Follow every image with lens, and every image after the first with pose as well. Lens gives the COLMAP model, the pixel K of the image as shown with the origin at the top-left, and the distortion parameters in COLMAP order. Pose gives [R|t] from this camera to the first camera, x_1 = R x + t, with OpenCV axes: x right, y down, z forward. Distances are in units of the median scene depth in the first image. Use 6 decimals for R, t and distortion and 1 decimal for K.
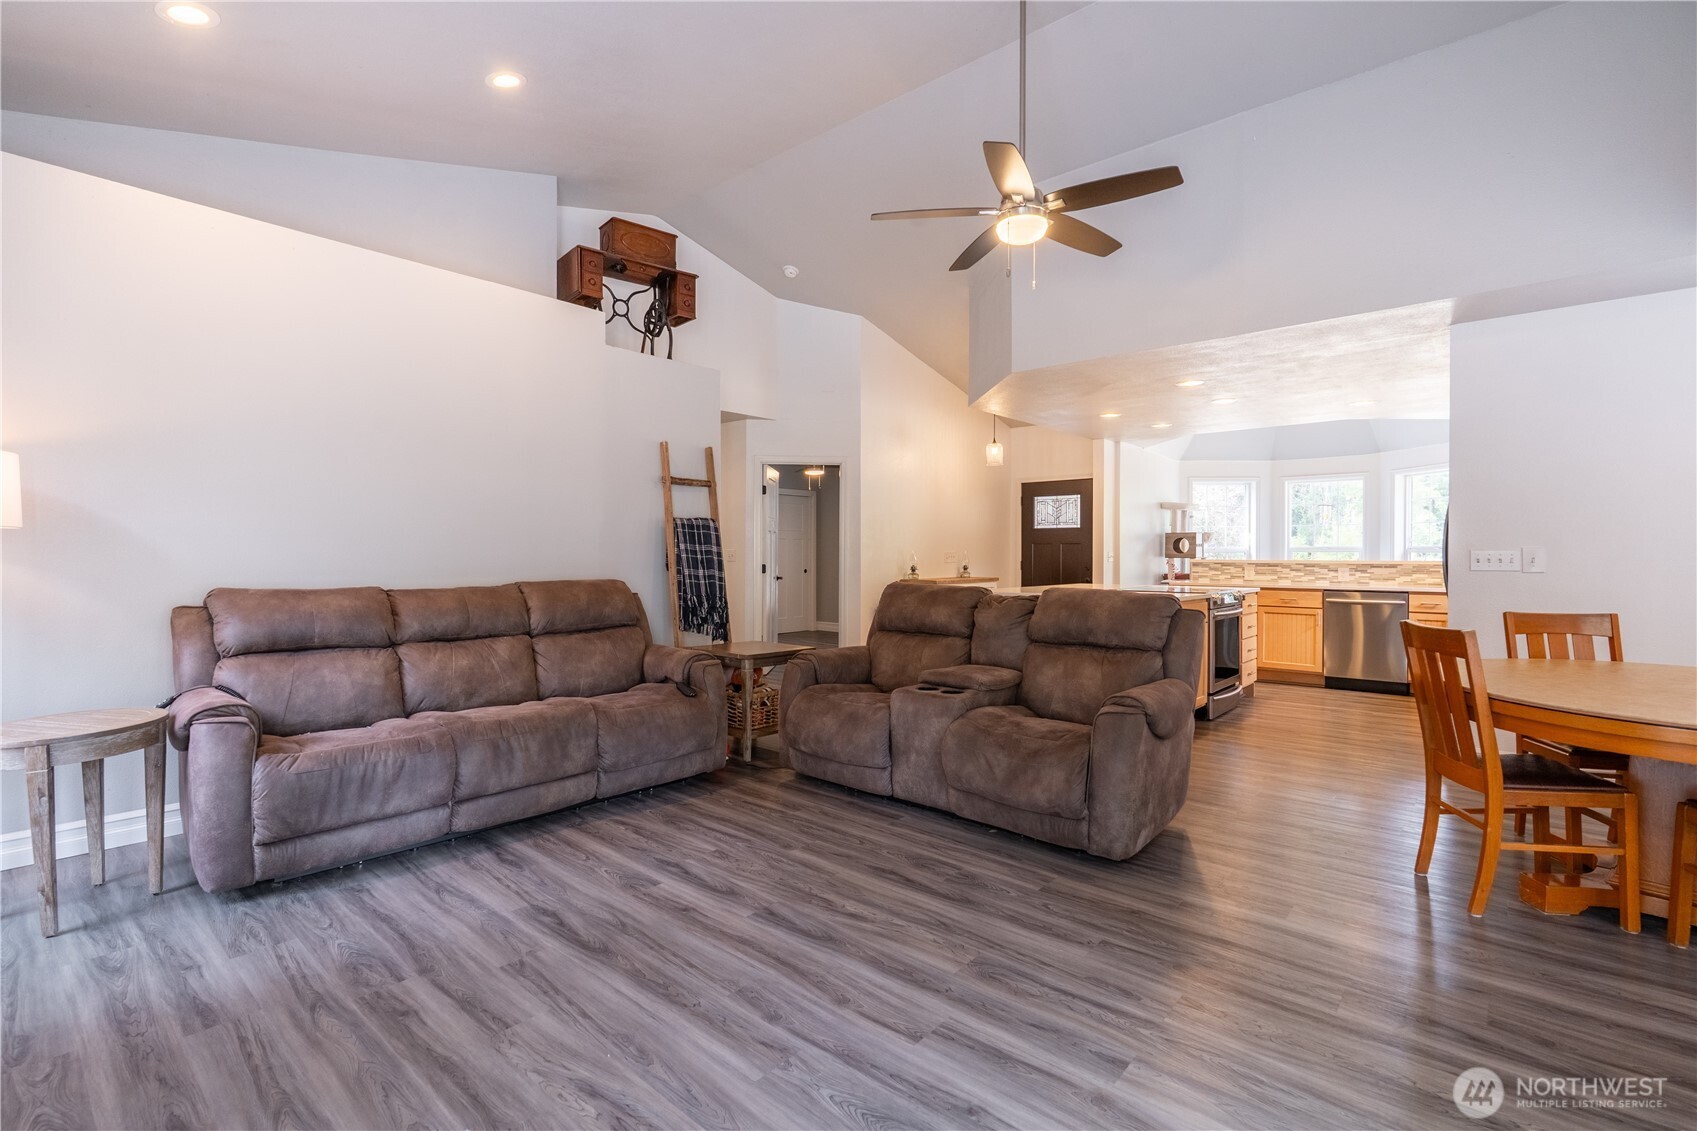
lens RADIAL K [[785.0, 0, 836.5], [0, 785.0, 563.6], [0, 0, 1]] dist [-0.010903, 0.001512]
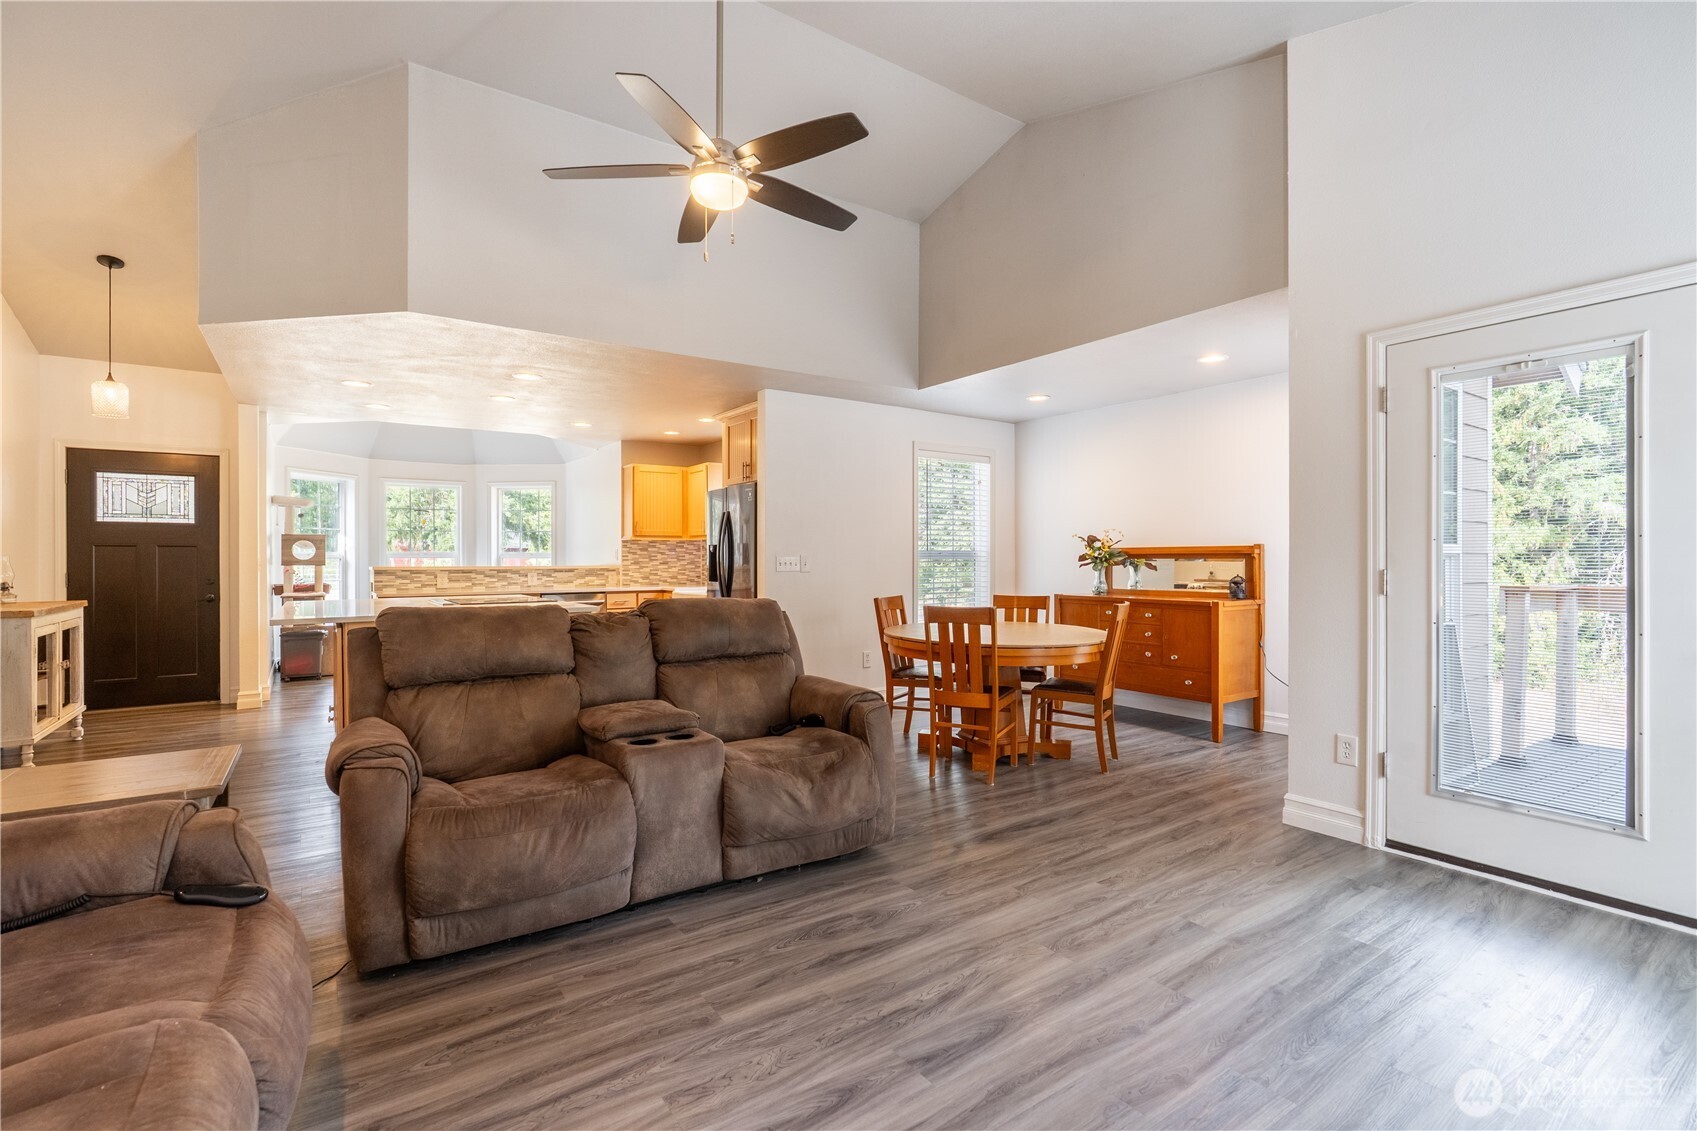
lens RADIAL K [[785.0, 0, 849.9], [0, 785.0, 564.4], [0, 0, 1]] dist [-0.010903, 0.001512]
pose [[0.219353, -0.009013, 0.975604, -0.546663], [0.014980, 0.999871, 0.005870, -0.010820], [-0.975531, 0.013327, 0.219460, 0.618913]]
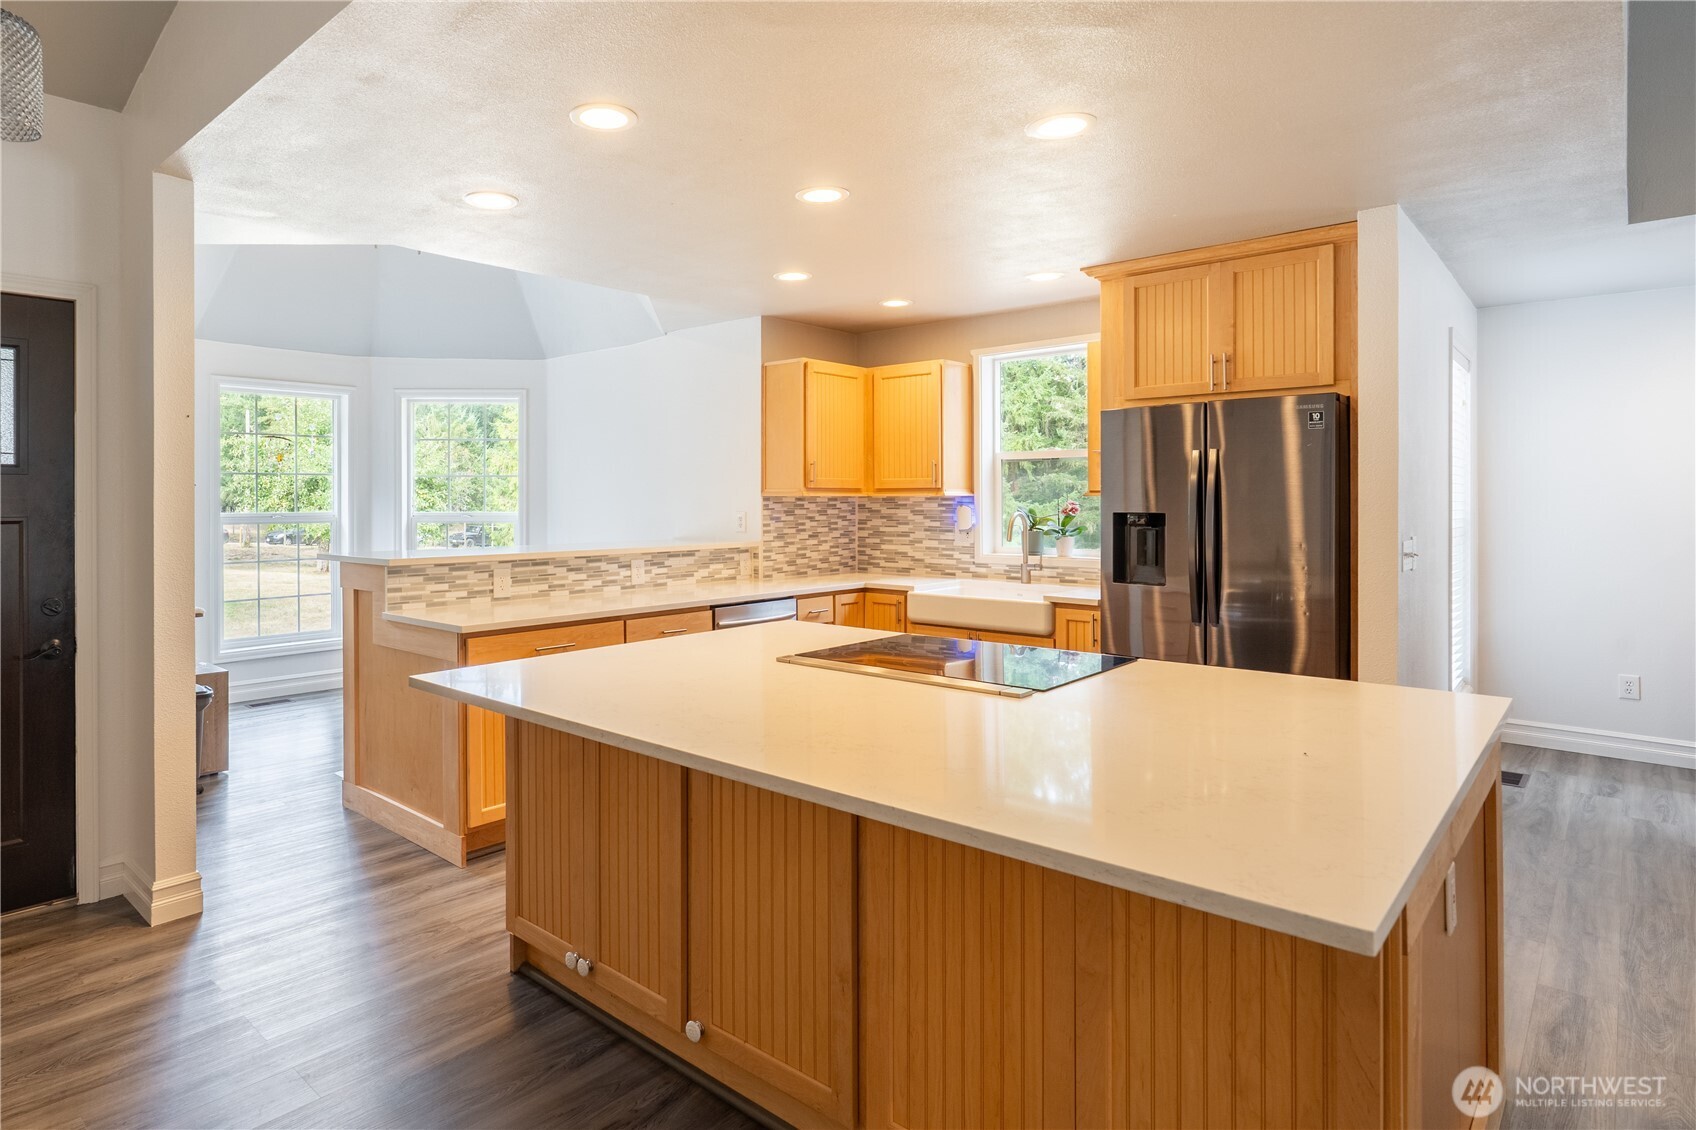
lens RADIAL K [[918.7, 0, 702.8], [0, 918.7, 500.3], [0, 0, 1]] dist [-0.003214, 0.000059]
pose [[0.073788, -0.001120, 0.997273, -0.004738], [0.015986, 0.999872, -0.000060, -0.066605], [-0.997146, 0.015947, 0.073797, 1.641251]]
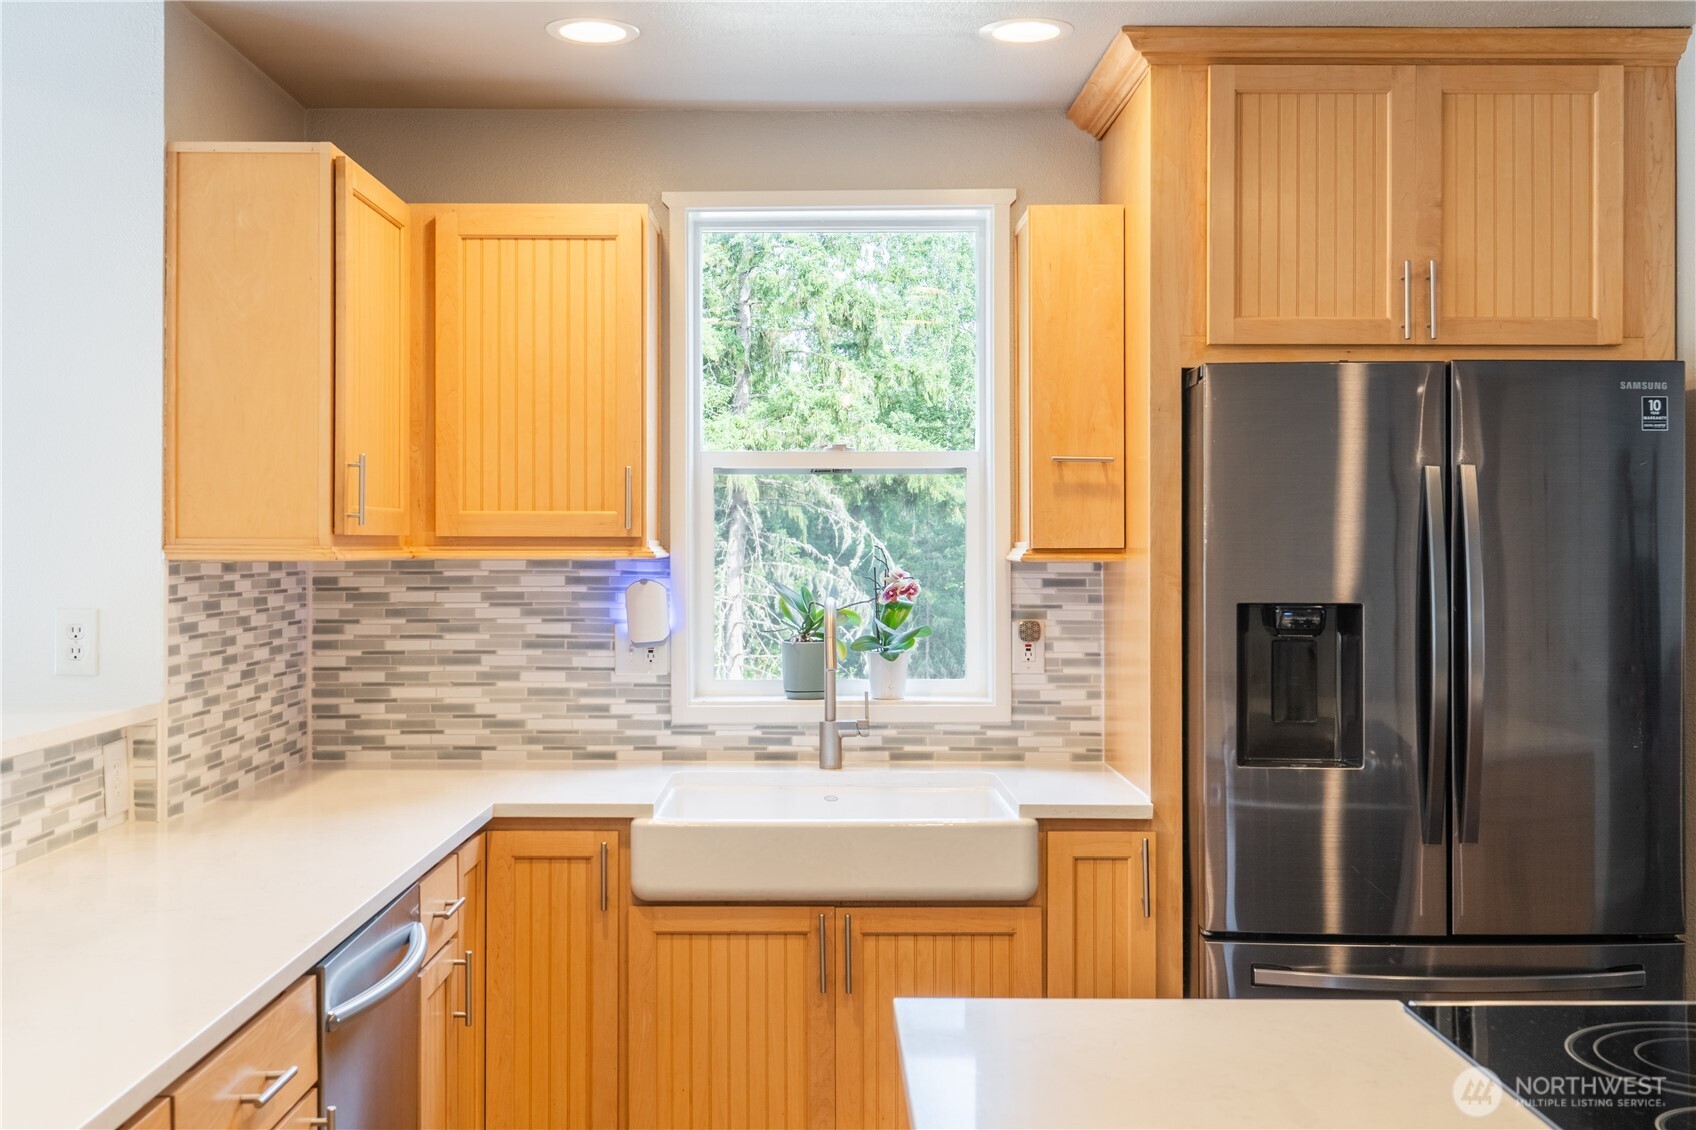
lens RADIAL K [[1809.8, 0, 778.3], [0, 1809.8, 545.7], [0, 0, 1]] dist [0.002345, 0.000000]
pose [[-0.645844, -0.002419, 0.763465, 0.509649], [0.009544, 0.999891, 0.011241, -0.084512], [-0.763410, 0.014546, -0.645751, 1.977146]]
